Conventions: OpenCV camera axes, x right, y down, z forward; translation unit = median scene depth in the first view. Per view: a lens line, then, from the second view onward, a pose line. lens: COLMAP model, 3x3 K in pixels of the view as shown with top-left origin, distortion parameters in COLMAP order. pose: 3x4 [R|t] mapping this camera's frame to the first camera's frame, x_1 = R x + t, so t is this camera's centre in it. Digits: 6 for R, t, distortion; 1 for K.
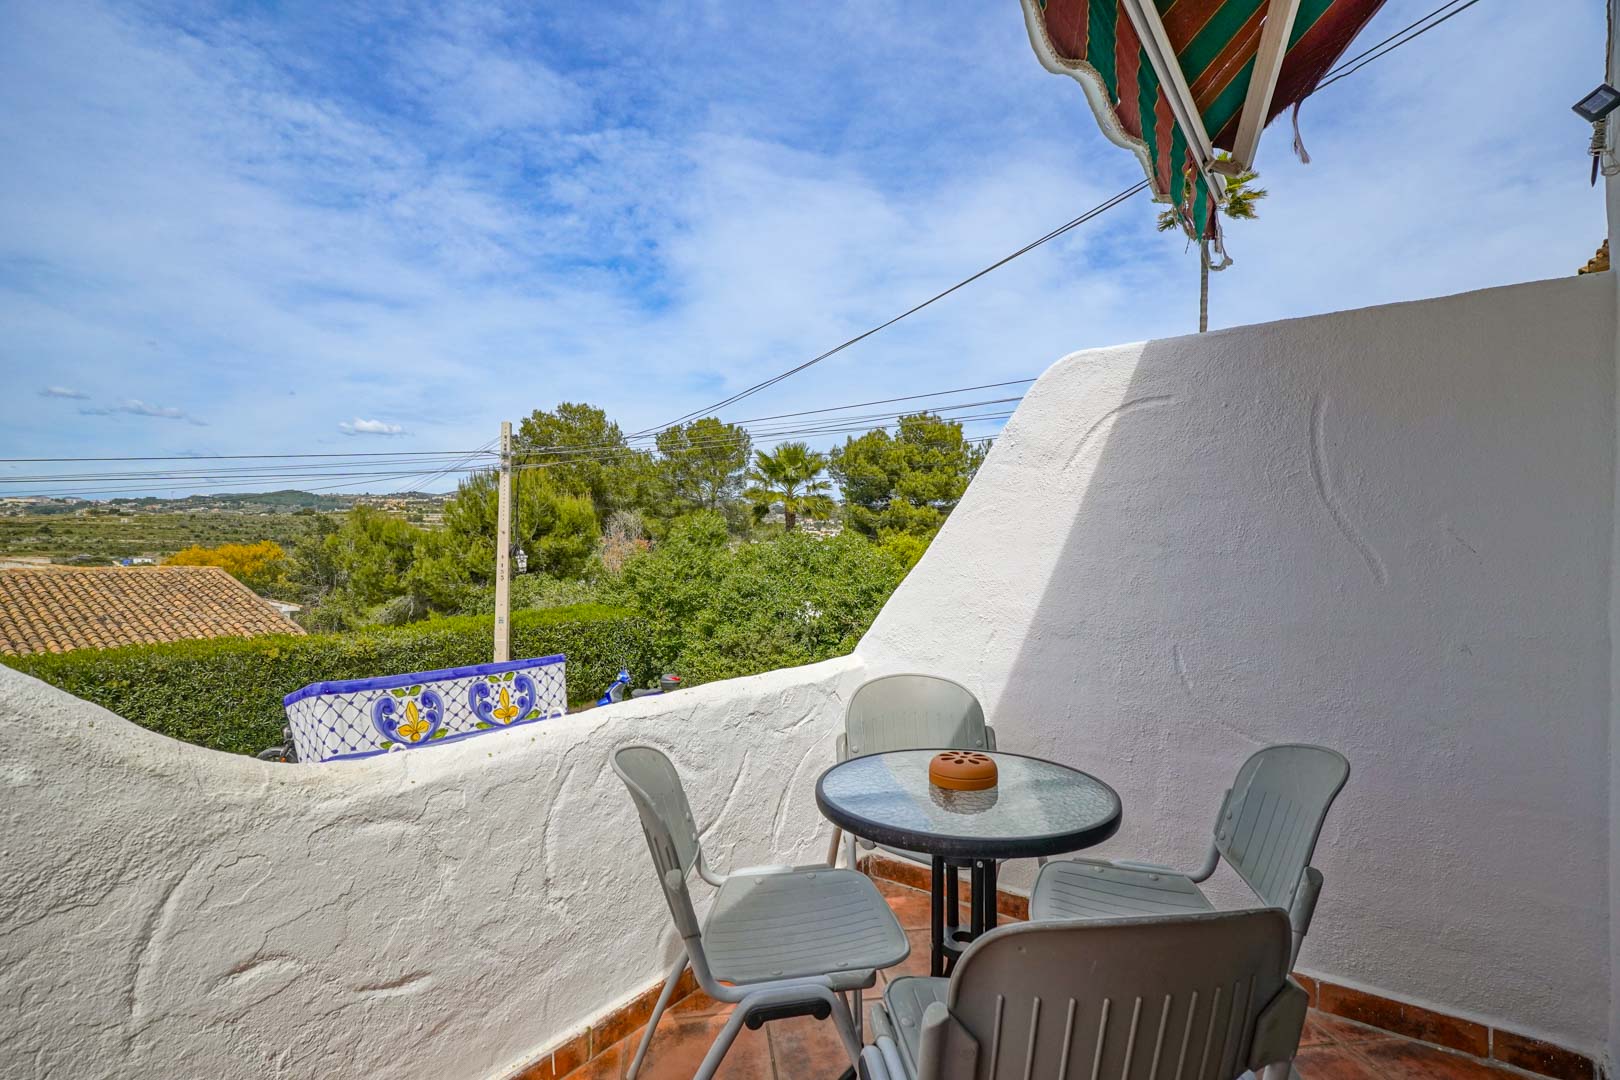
lens RADIAL K [[766.4, 0, 810.0], [0, 766.4, 540.0], [0, 0, 1]] dist [0.000237, 0.000494]
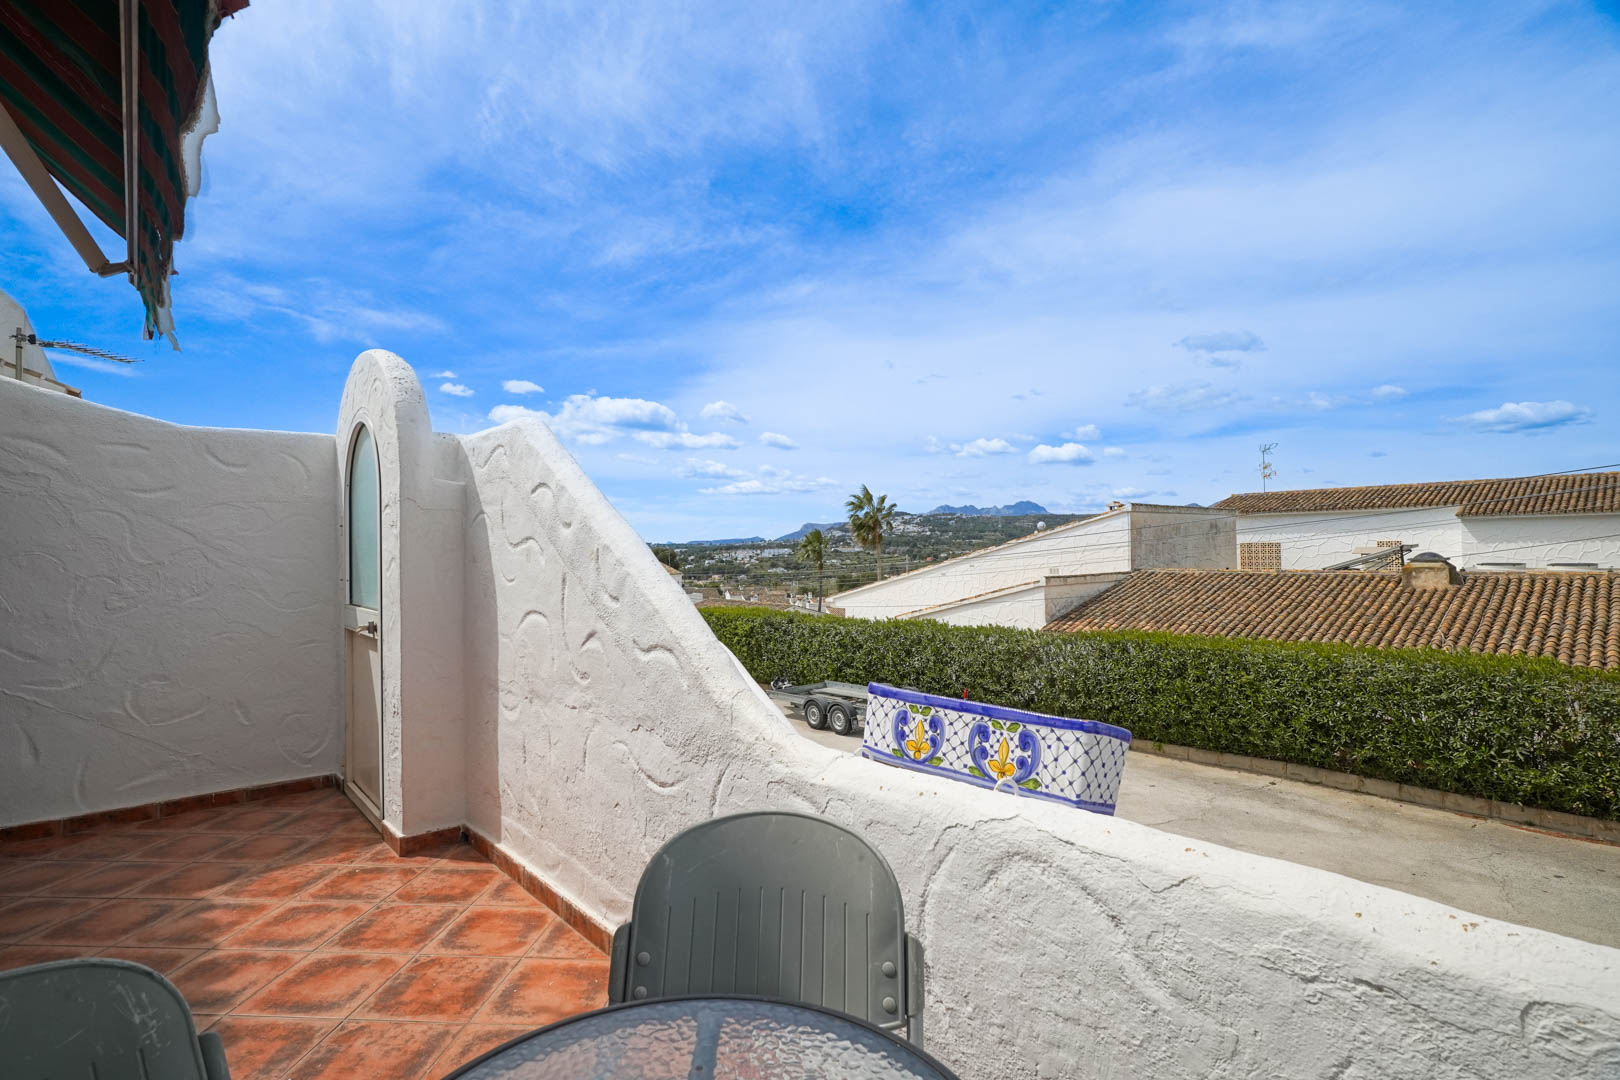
lens RADIAL K [[766.4, 0, 810.0], [0, 766.4, 540.0], [0, 0, 1]] dist [0.000237, 0.000494]
pose [[-0.205447, -0.020857, -0.978446, 0.515963], [0.016101, 0.999566, -0.024688, -0.011600], [0.978536, -0.020826, -0.205022, 1.024430]]
